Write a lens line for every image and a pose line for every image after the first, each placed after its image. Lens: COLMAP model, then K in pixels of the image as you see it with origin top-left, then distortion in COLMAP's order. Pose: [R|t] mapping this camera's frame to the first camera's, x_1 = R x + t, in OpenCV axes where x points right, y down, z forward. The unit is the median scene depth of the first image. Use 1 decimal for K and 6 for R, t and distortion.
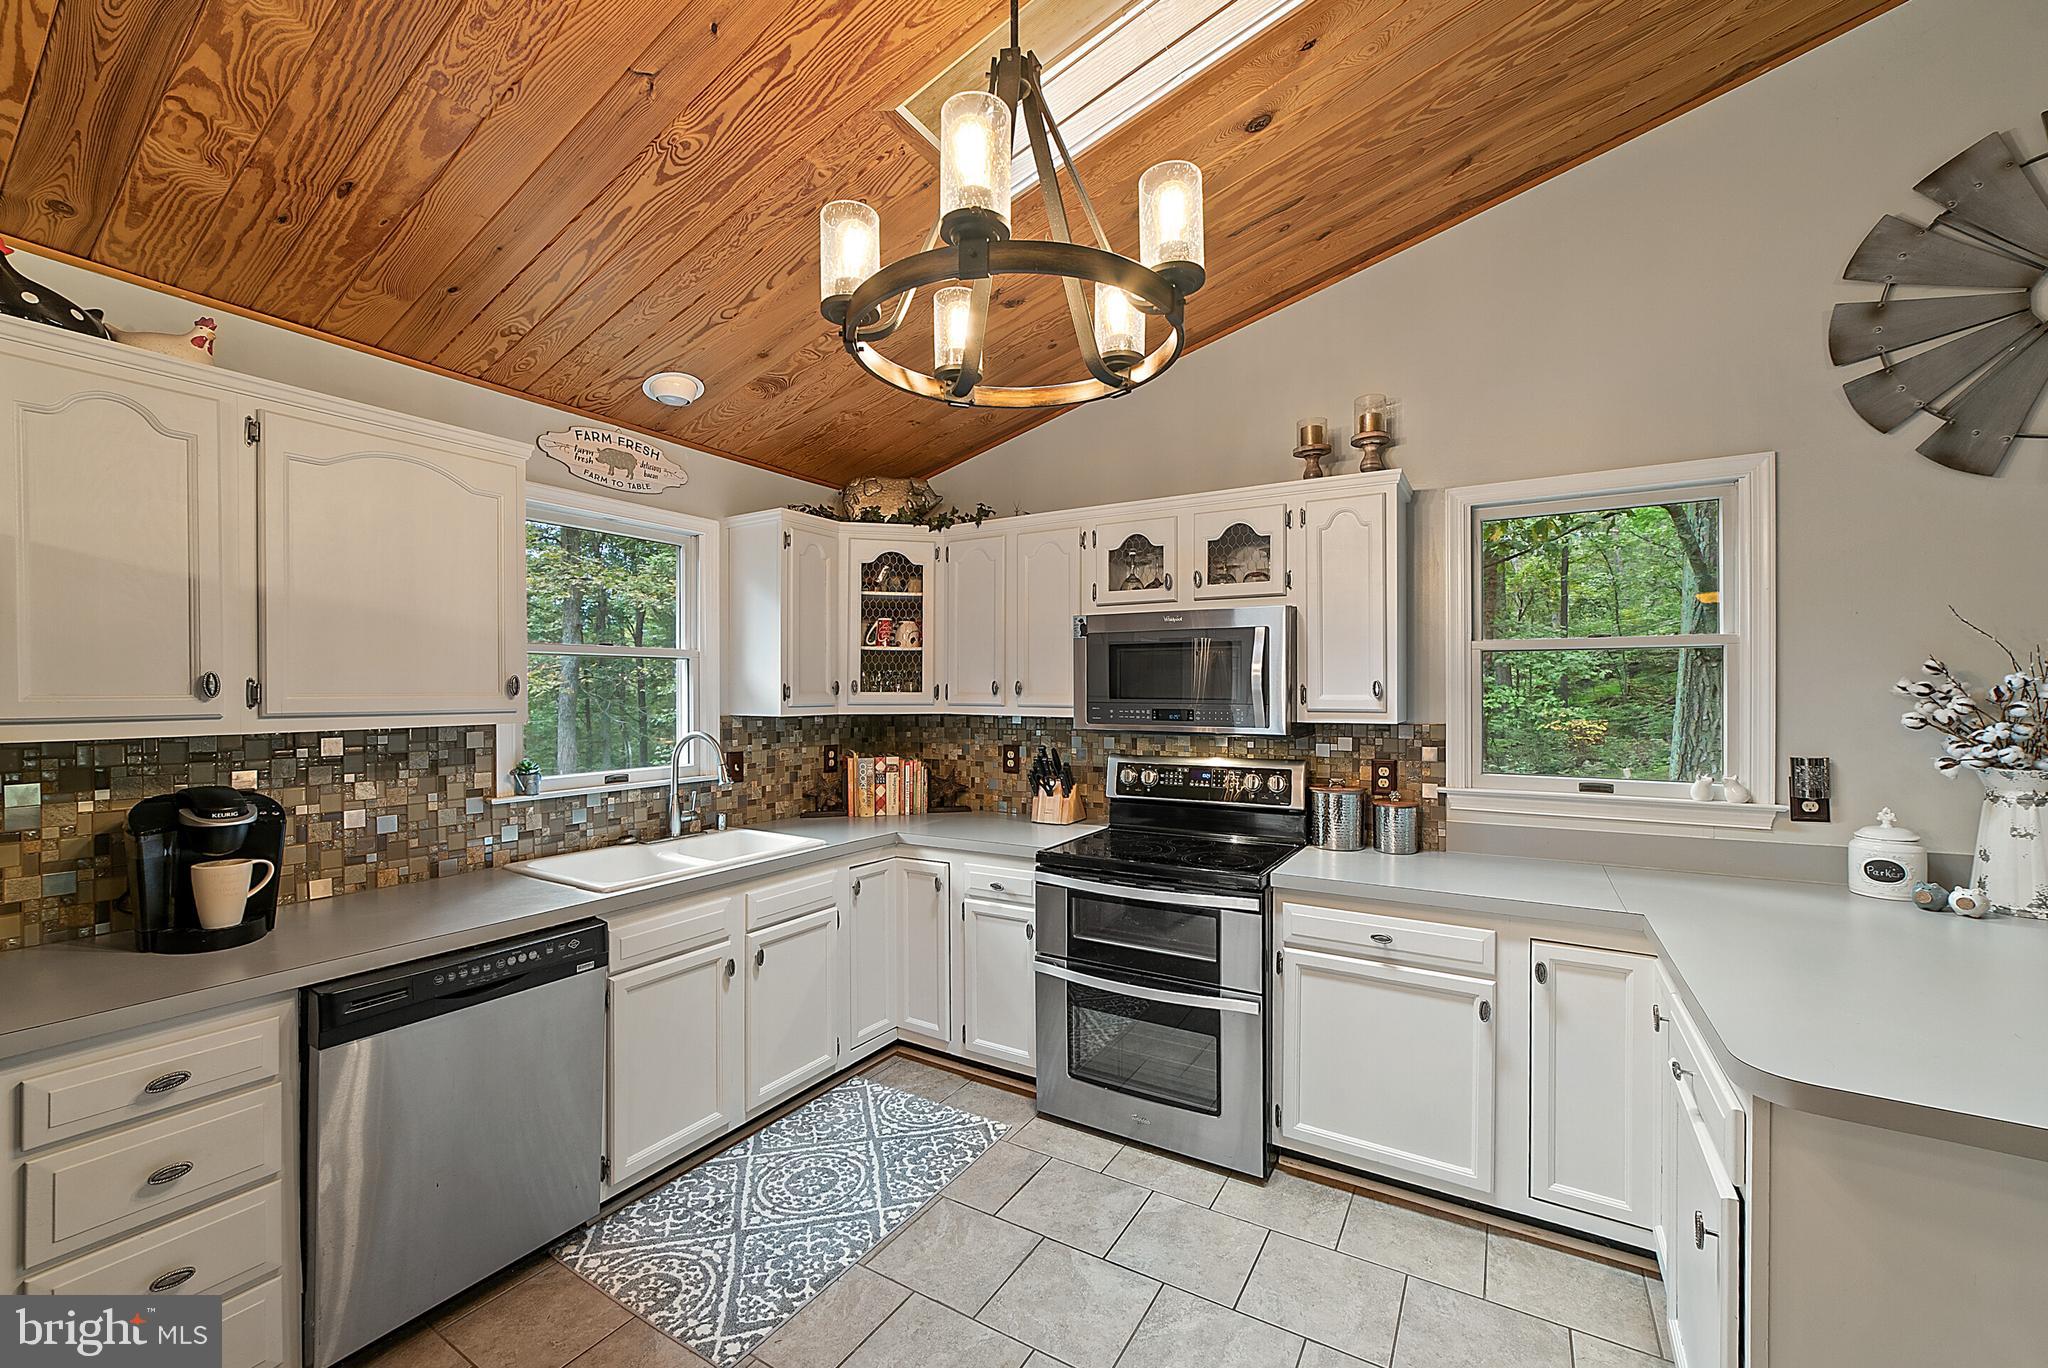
lens RADIAL K [[808.9, 0, 1021.6], [0, 808.9, 688.0], [0, 0, 1]] dist [-0.020384, 0.008523]
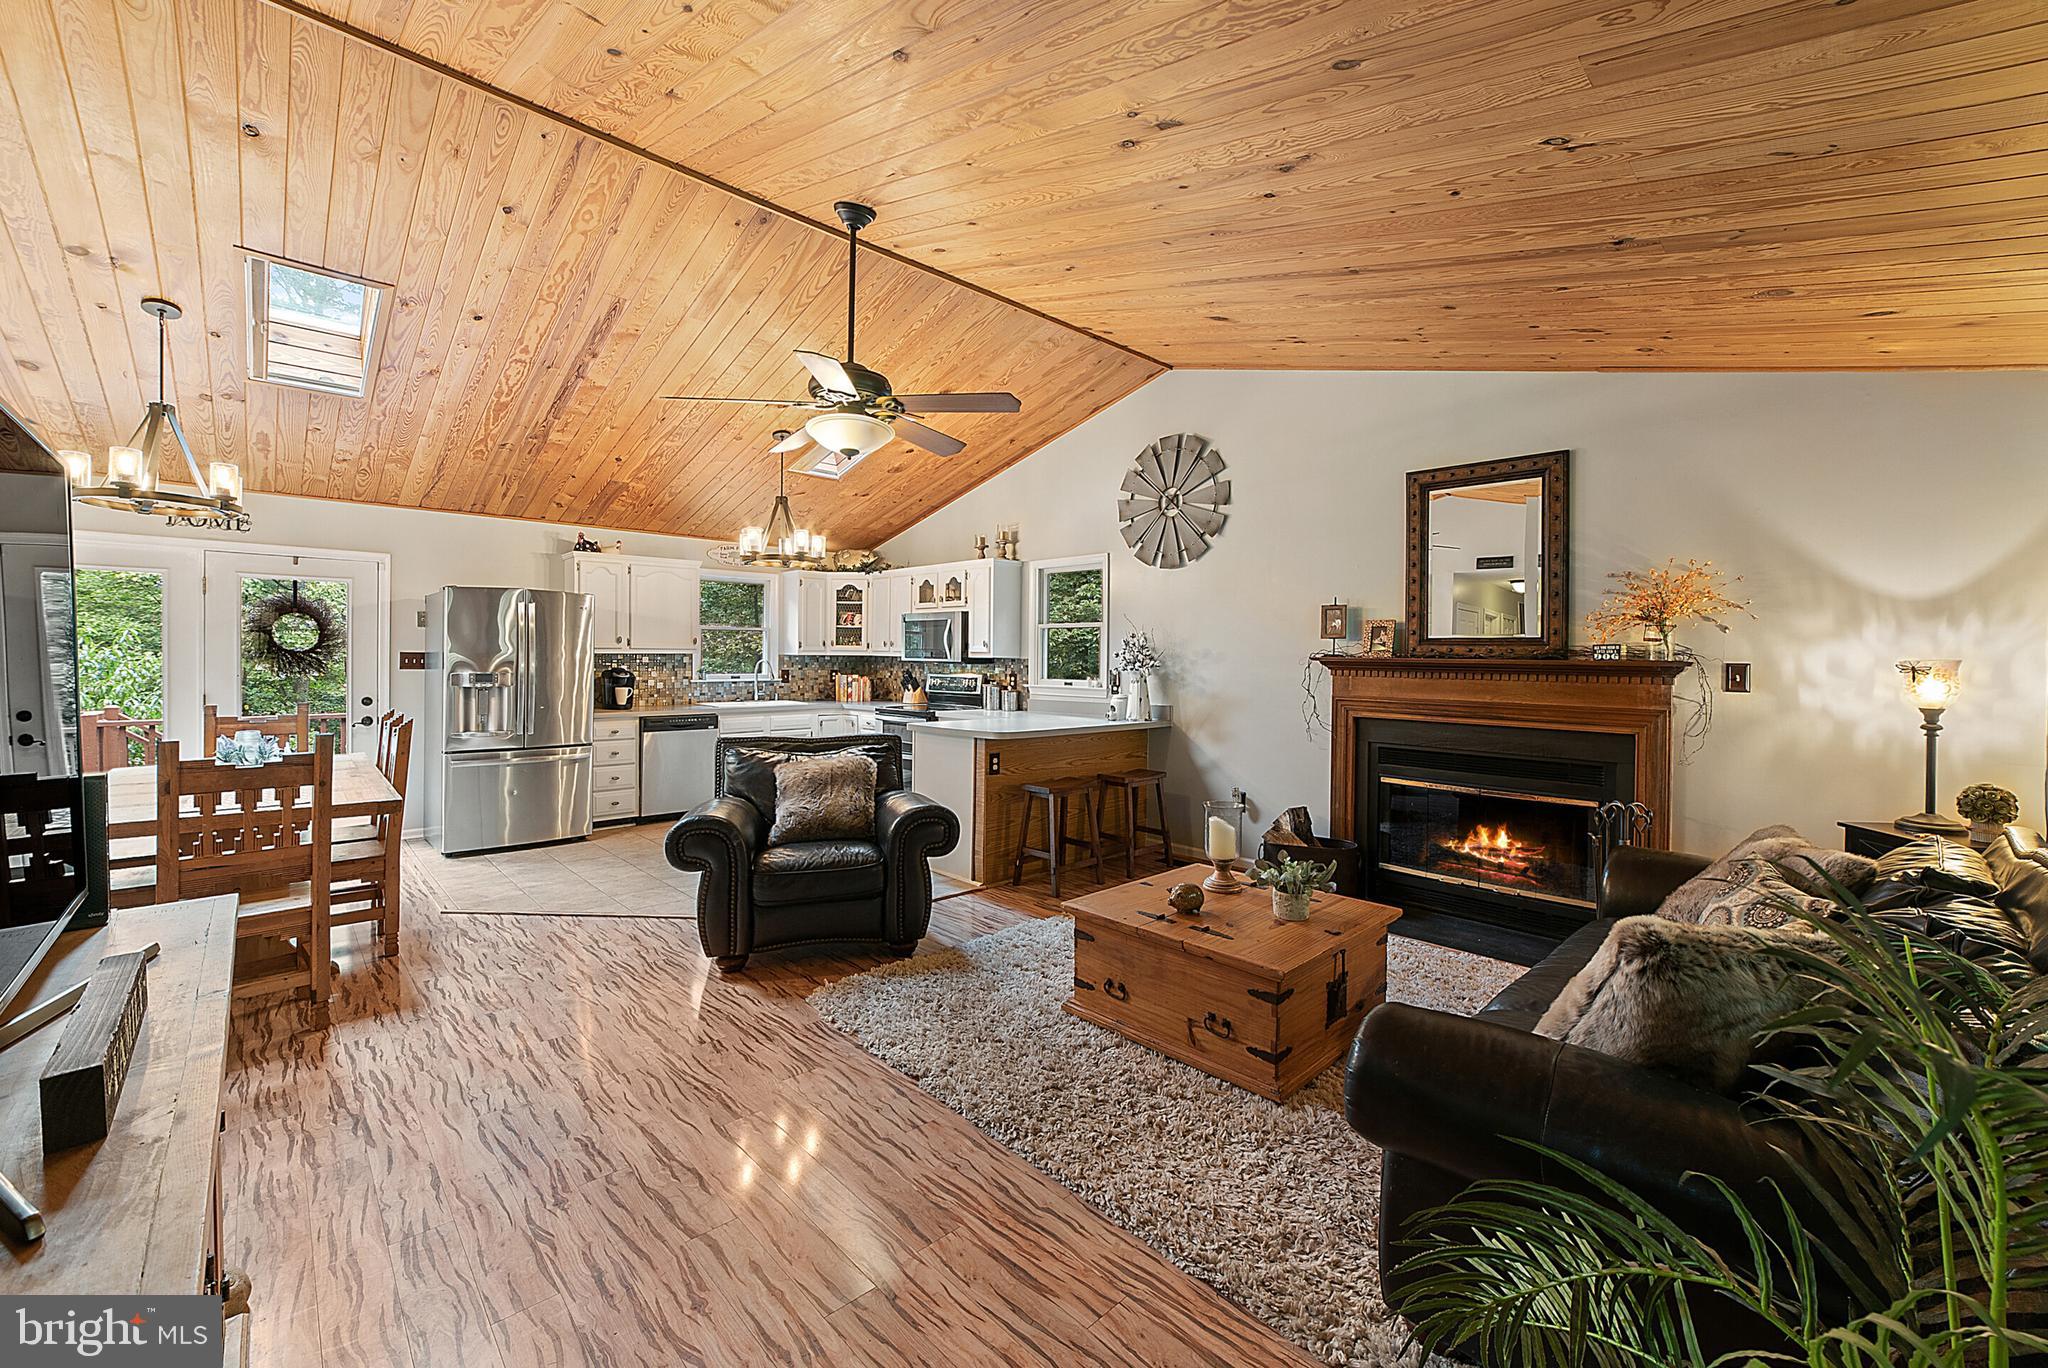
lens RADIAL K [[825.5, 0, 999.9], [0, 825.5, 655.8], [0, 0, 1]] dist [0.015381, 0.000151]
pose [[0.959666, 0.008972, -0.281001, 1.132691], [-0.007959, 0.999957, 0.004747, 0.024598], [0.281031, -0.002319, 0.959696, -1.409271]]
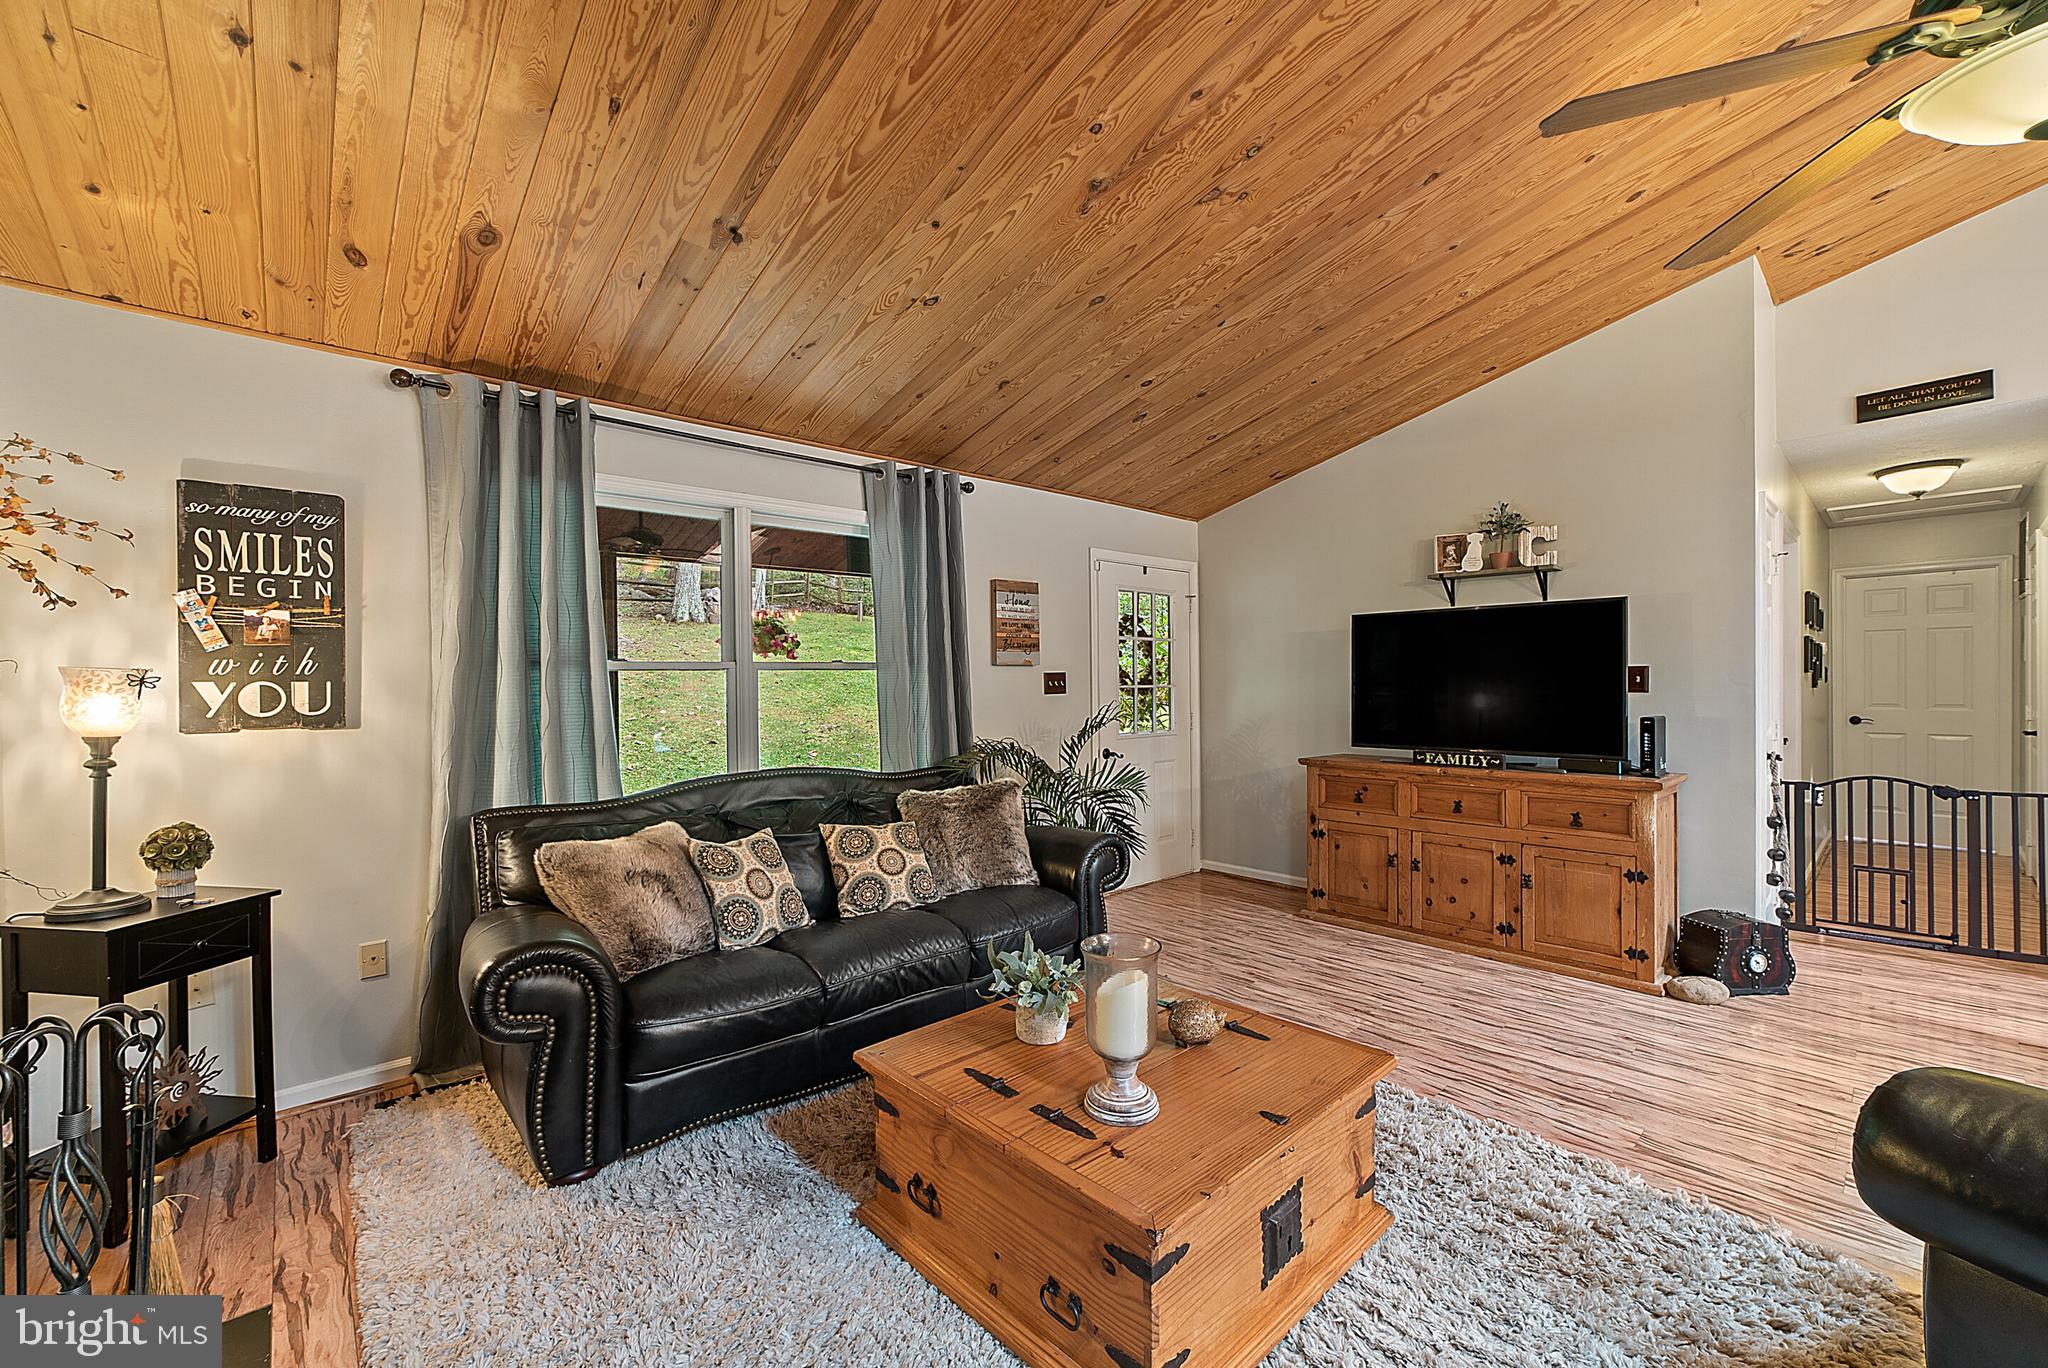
lens RADIAL K [[836.7, 0, 1024.0], [0, 836.7, 684.0], [0, 0, 1]] dist [-0.001471, 0.000038]
pose [[-0.960441, 0.010477, 0.278286, 0.999408], [0.010093, 0.999945, -0.002813, 0.050762], [-0.278301, 0.000107, -0.960494, 0.479678]]
